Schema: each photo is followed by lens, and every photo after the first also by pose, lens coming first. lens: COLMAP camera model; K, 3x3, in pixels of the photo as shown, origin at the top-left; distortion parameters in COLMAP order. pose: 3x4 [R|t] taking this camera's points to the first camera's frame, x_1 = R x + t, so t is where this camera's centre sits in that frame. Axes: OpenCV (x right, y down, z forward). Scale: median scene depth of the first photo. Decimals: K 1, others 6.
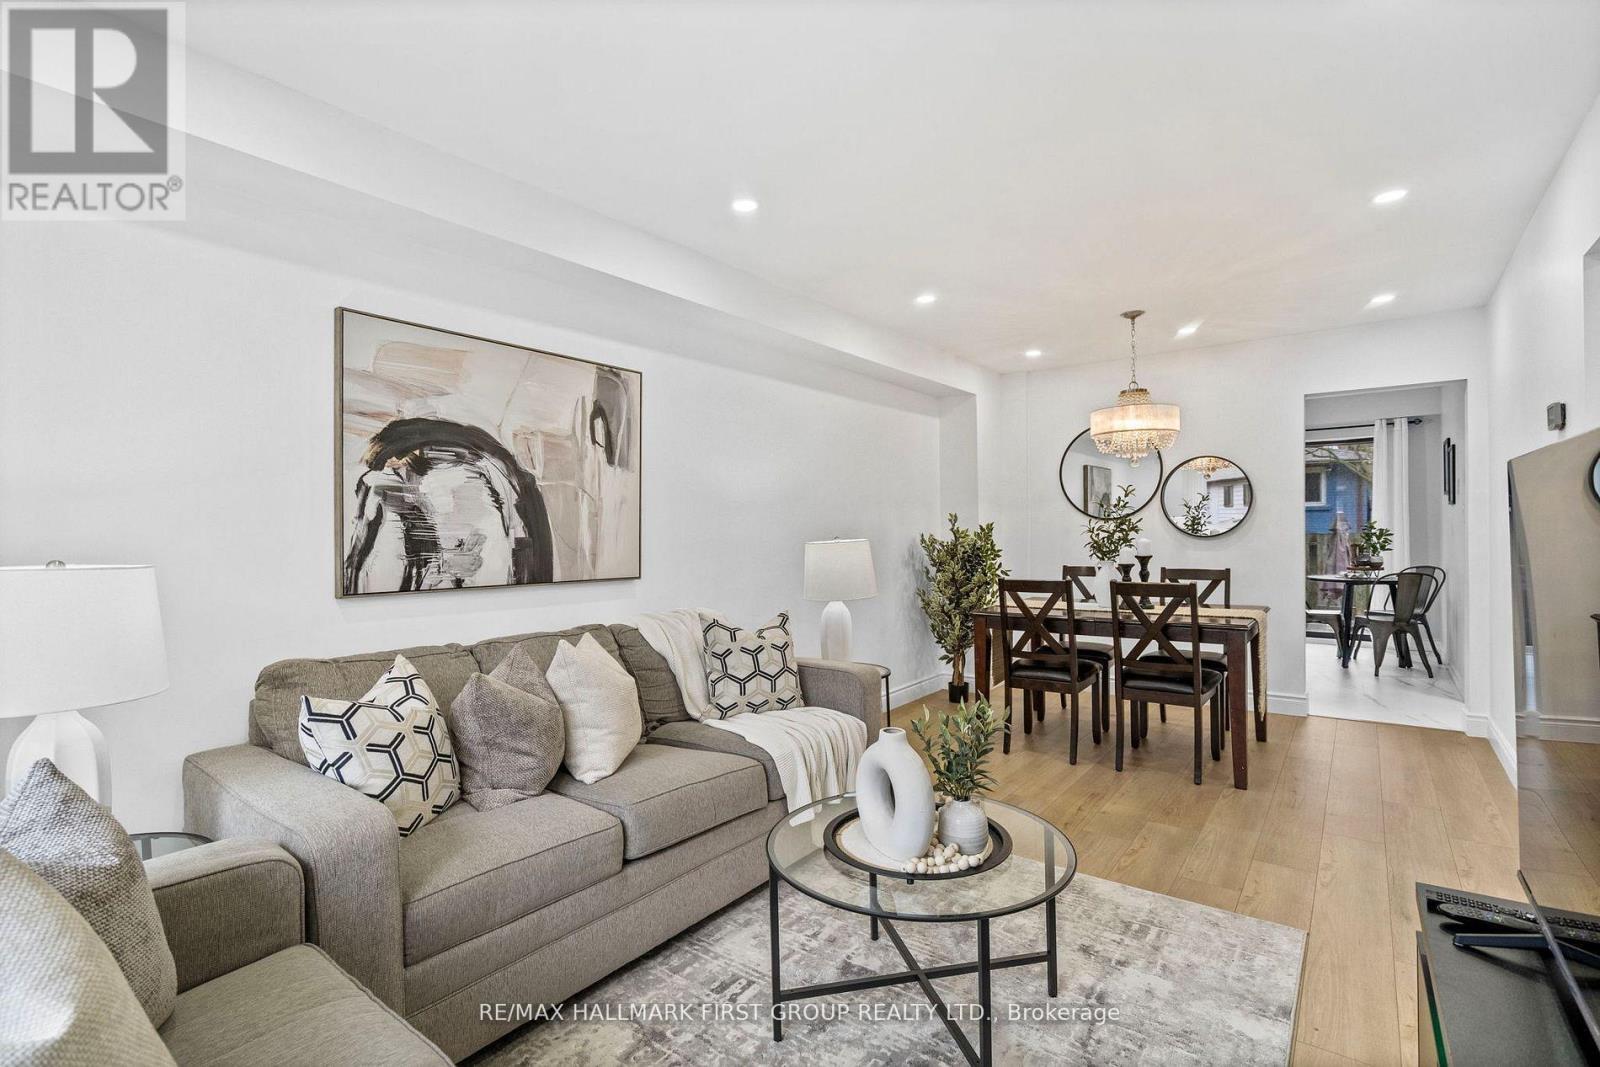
lens RADIAL K [[733.6, 0, 794.9], [0, 733.6, 535.7], [0, 0, 1]] dist [-0.009112, 0.001005]
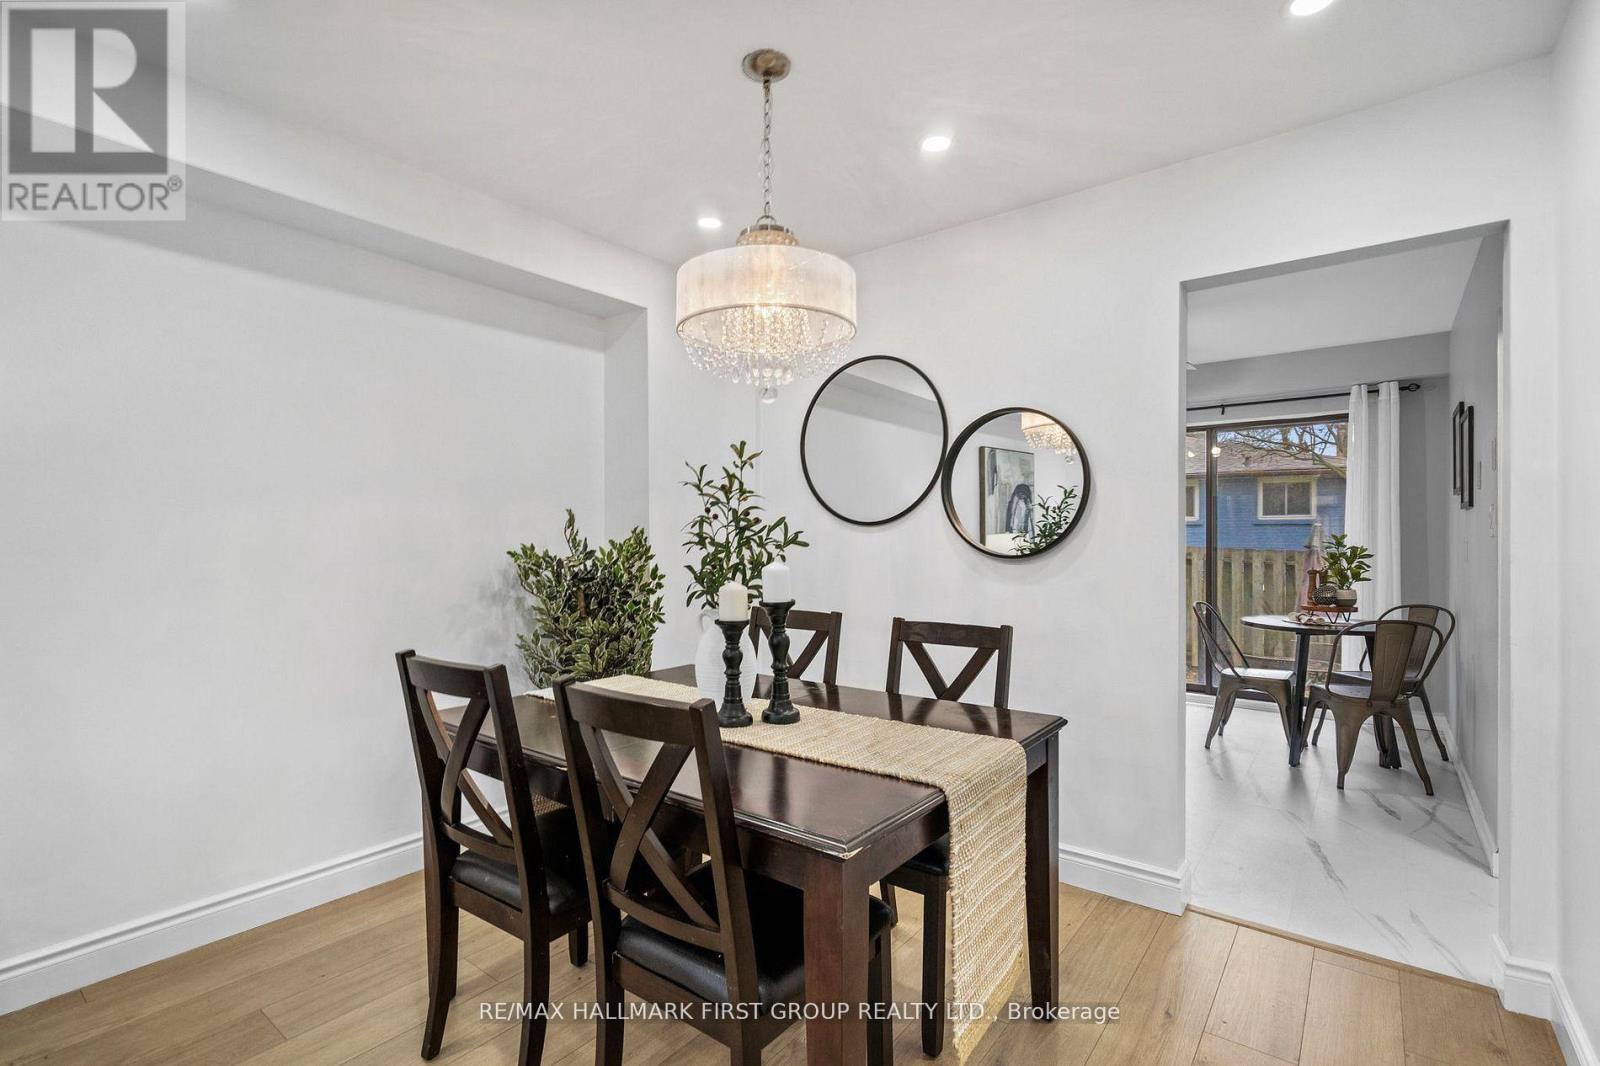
lens RADIAL K [[733.6, 0, 794.2], [0, 733.6, 539.2], [0, 0, 1]] dist [-0.009112, 0.001005]
pose [[0.999905, 0.013006, -0.004486, 0.340080], [-0.013040, 0.999887, -0.007507, -0.005431], [0.004388, 0.007564, 0.999962, 0.385996]]
